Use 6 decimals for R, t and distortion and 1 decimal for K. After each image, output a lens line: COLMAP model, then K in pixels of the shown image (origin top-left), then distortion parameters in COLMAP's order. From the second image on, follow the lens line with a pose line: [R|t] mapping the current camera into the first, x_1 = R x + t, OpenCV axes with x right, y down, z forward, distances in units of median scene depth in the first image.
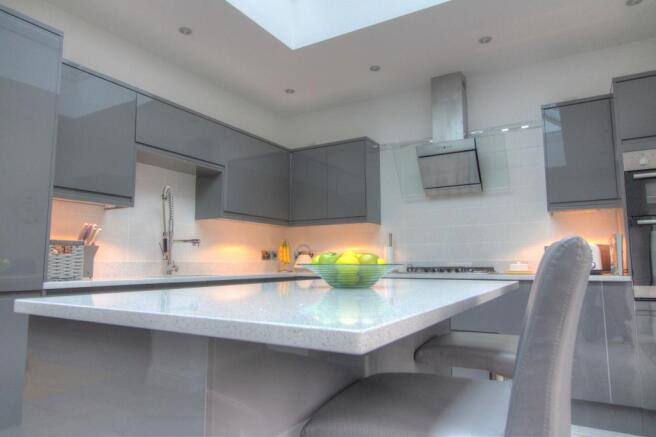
lens RADIAL K [[419.6, 0, 328.0], [0, 419.6, 218.5], [0, 0, 1]] dist [0.006742, -0.001418]
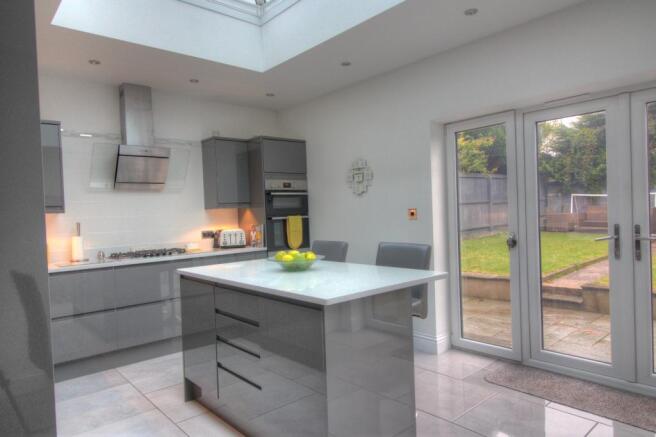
lens RADIAL K [[419.6, 0, 328.0], [0, 419.6, 218.5], [0, 0, 1]] dist [0.006742, -0.001418]
pose [[0.306784, -0.021263, 0.951542, -0.760908], [-0.063494, 0.997066, 0.042751, -0.067971], [-0.949659, -0.073533, 0.304533, 0.149217]]
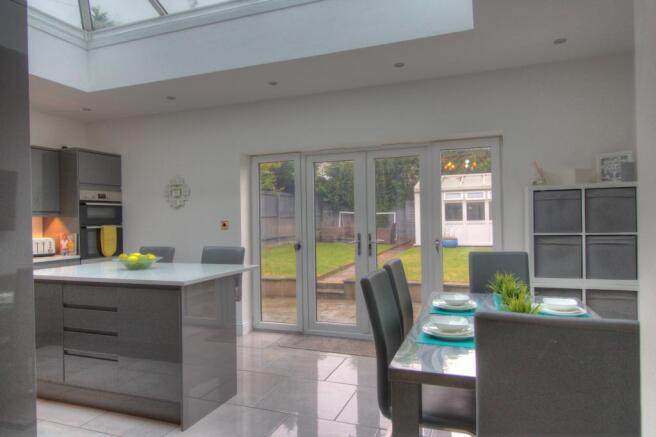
lens RADIAL K [[419.6, 0, 328.0], [0, 419.6, 218.5], [0, 0, 1]] dist [0.006742, -0.001418]
pose [[-0.180013, 0.008824, 0.983625, -1.092523], [-0.084623, 0.996114, -0.024423, -0.062682], [-0.980018, -0.087634, -0.178566, 0.195405]]
